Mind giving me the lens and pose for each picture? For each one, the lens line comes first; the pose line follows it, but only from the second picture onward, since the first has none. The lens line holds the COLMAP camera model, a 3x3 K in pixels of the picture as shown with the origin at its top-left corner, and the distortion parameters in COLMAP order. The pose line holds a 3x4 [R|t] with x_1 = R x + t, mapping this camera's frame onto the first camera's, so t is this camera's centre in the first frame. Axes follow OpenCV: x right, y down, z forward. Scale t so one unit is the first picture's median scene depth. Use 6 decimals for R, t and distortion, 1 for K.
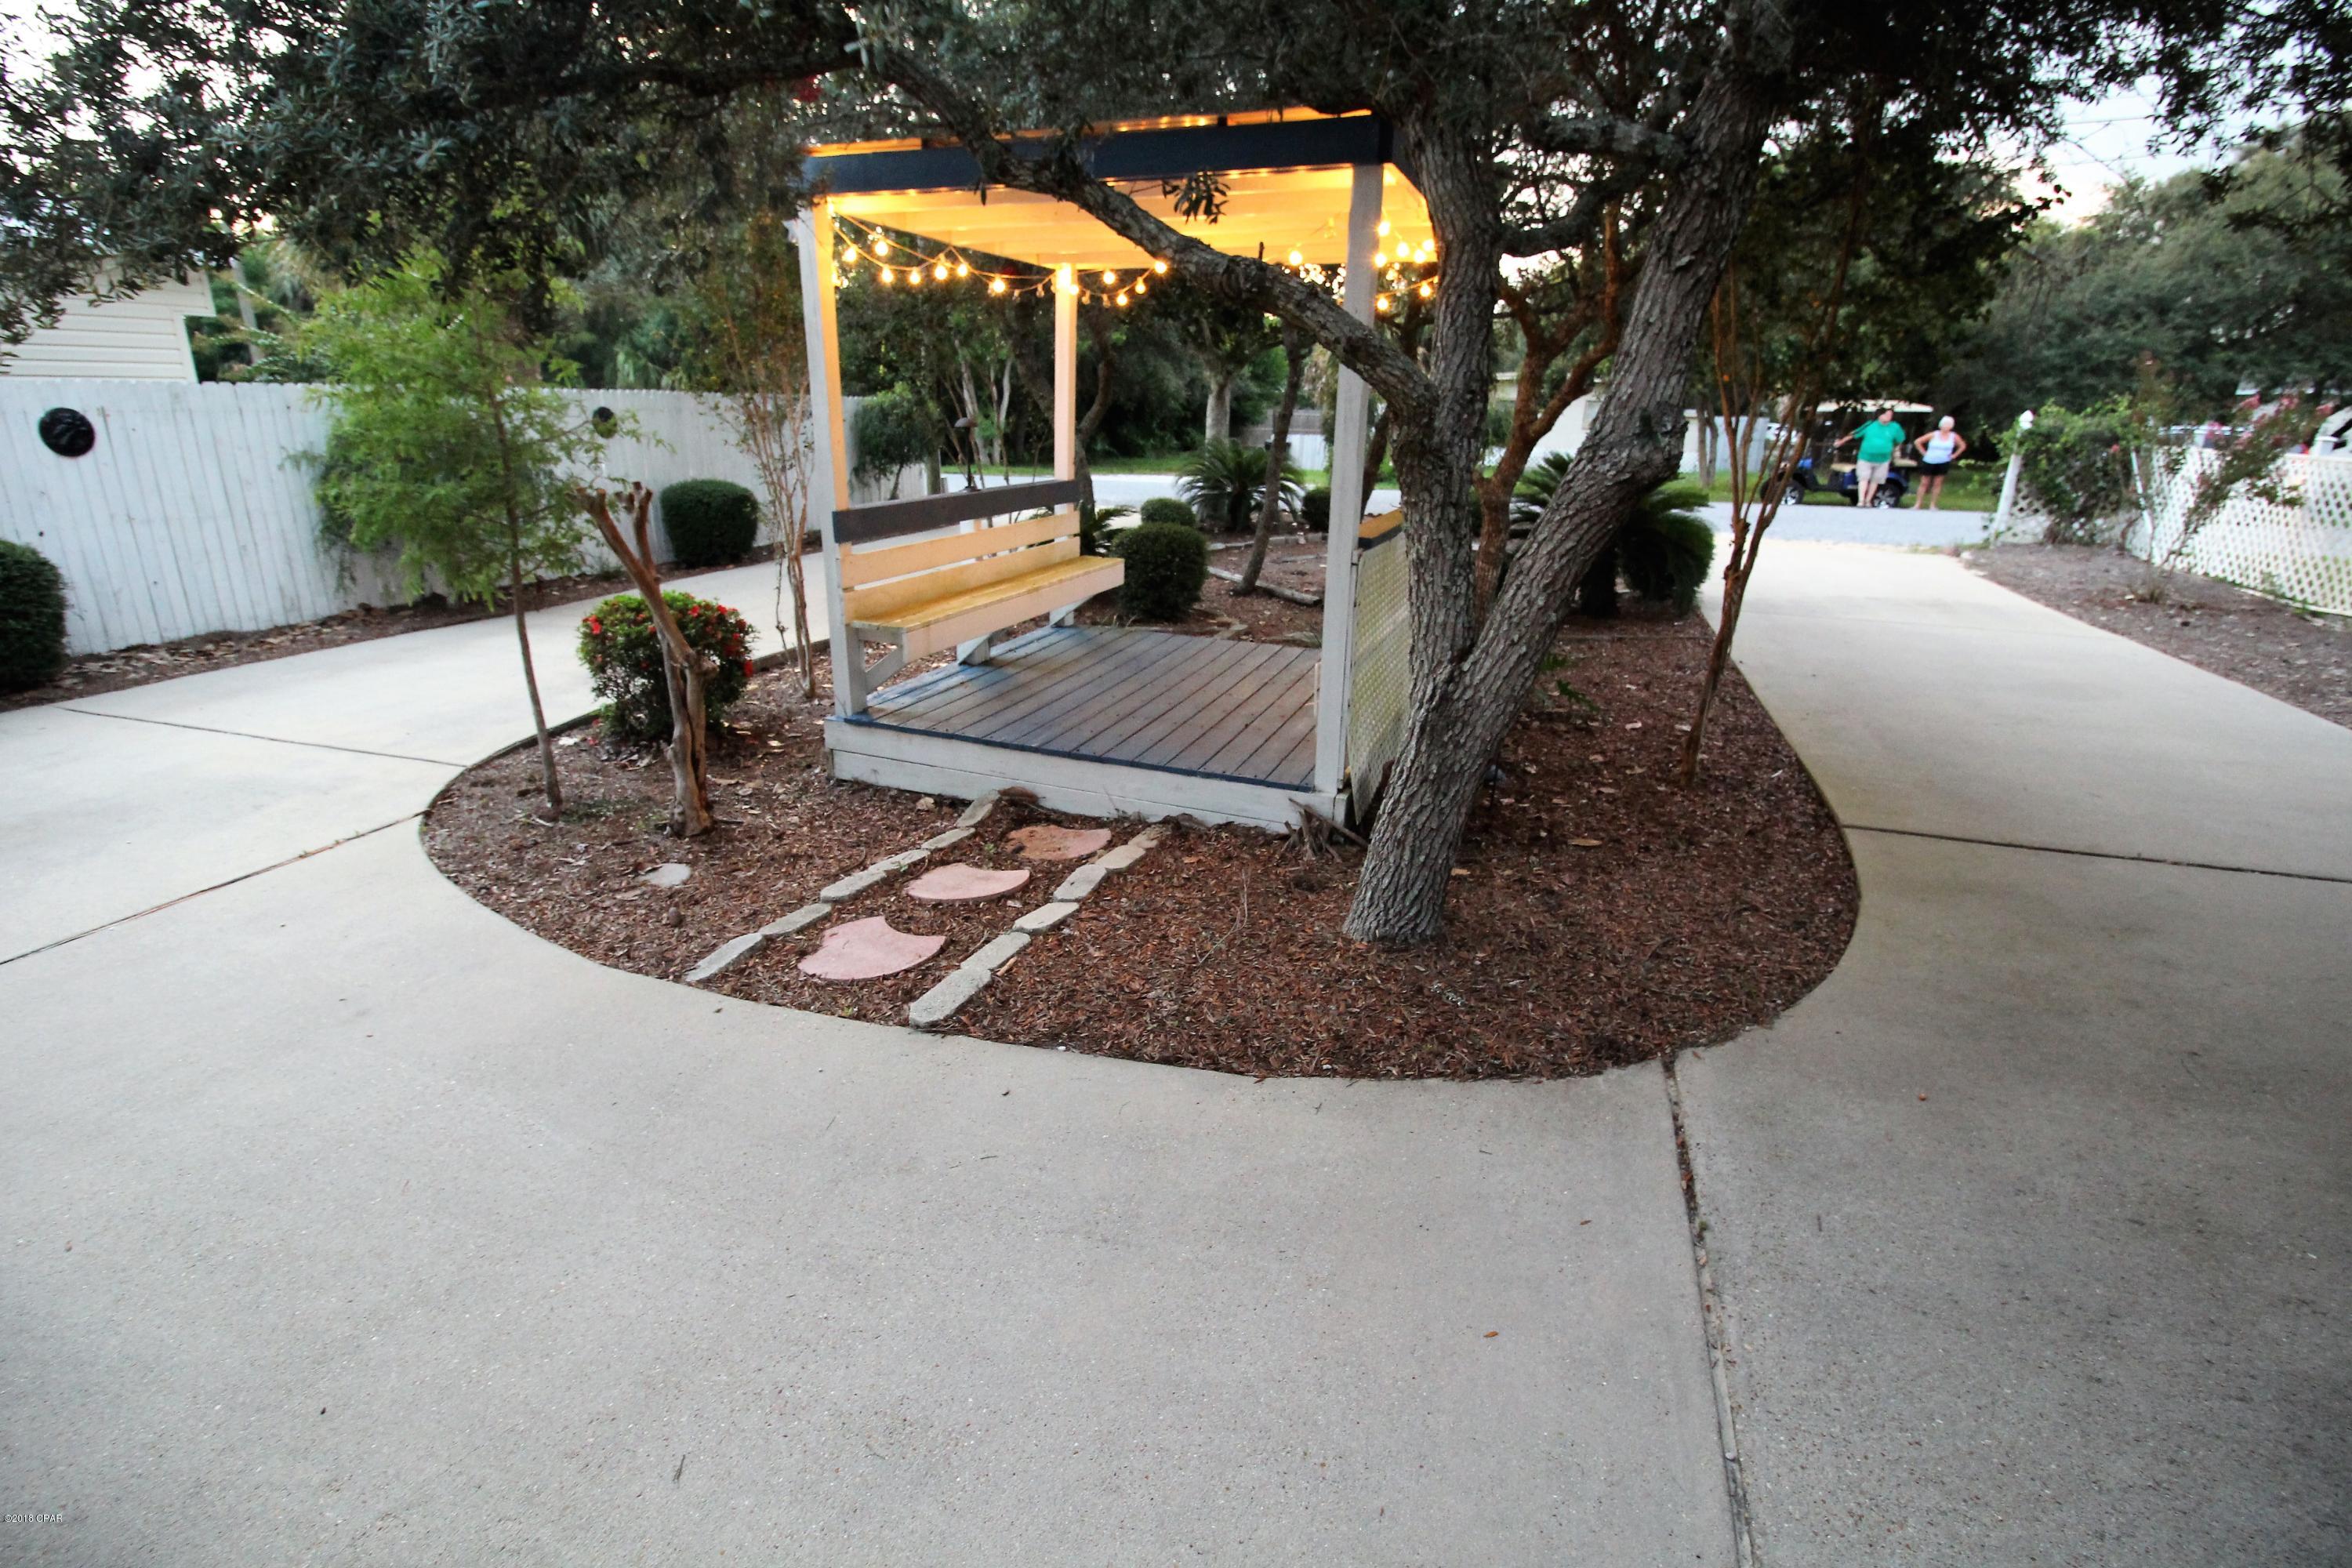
lens RADIAL K [[1112.4, 0, 1186.7], [0, 1112.4, 764.6], [0, 0, 1]] dist [-0.012261, -0.007444]
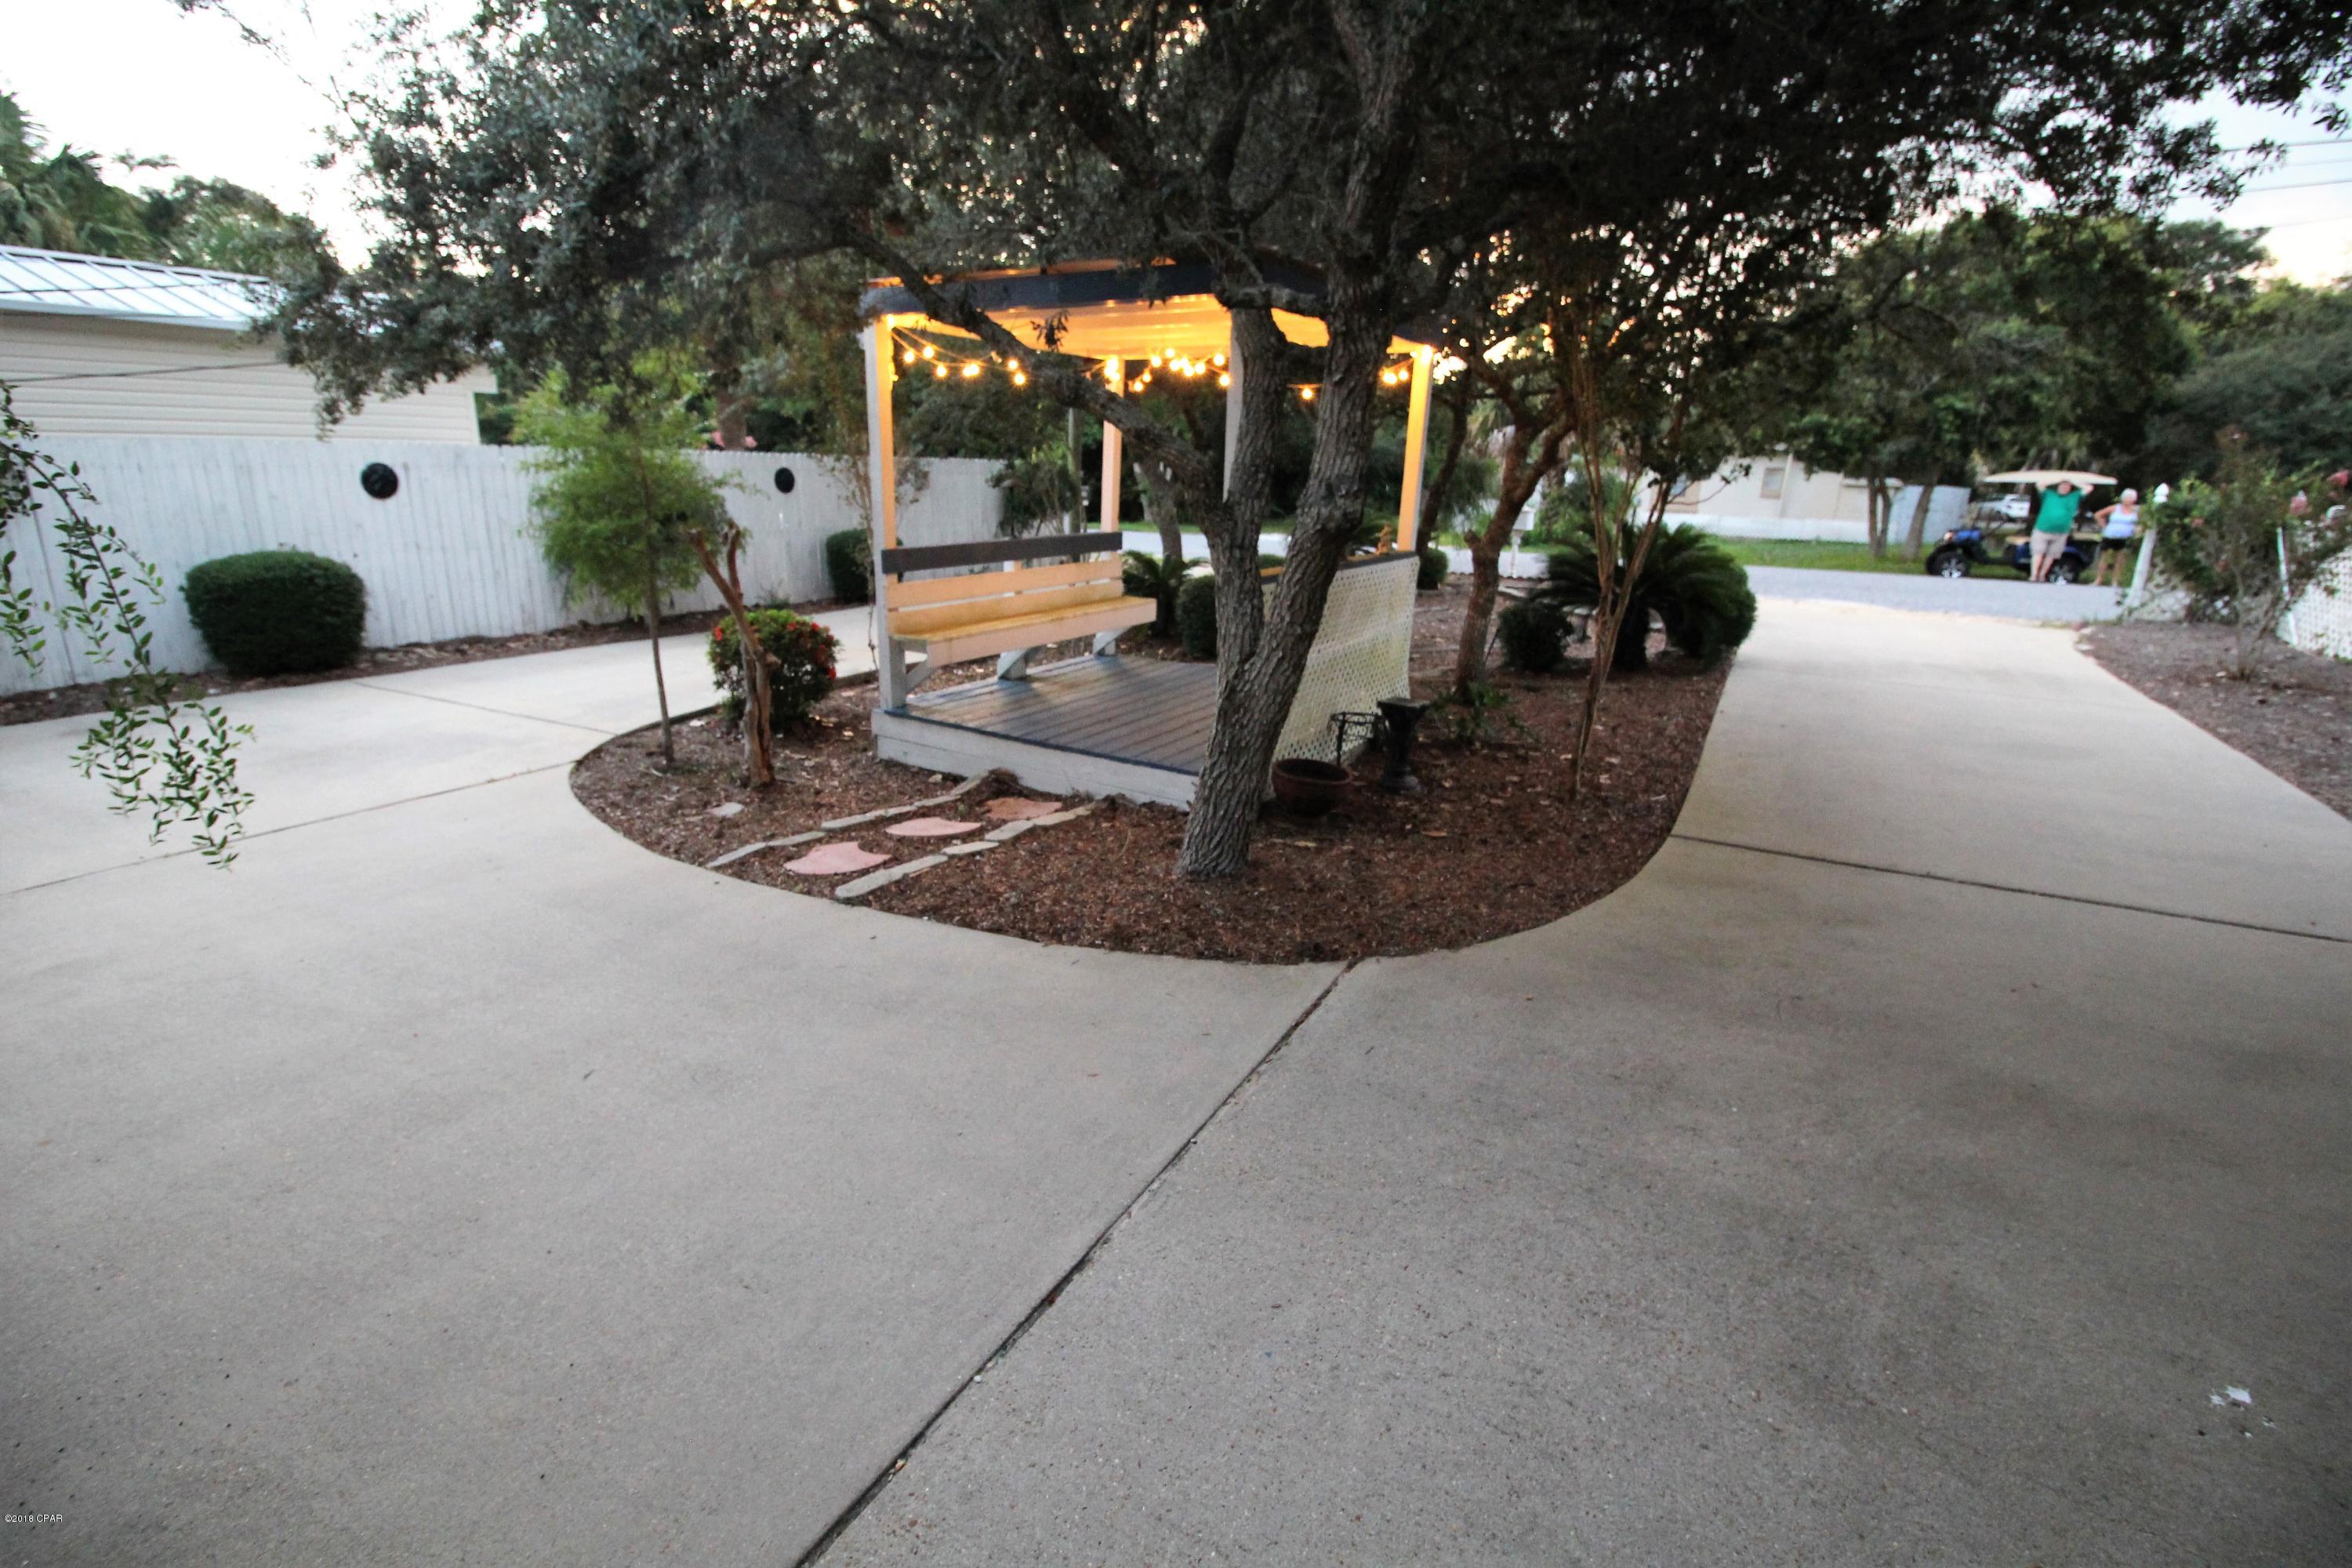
lens RADIAL K [[1112.4, 0, 1183.2], [0, 1112.4, 771.3], [0, 0, 1]] dist [-0.012261, -0.007444]
pose [[0.984378, 0.053969, -0.167593, 0.255129], [-0.061655, 0.997255, -0.040997, 0.061120], [0.164920, 0.050689, 0.985003, -0.207085]]
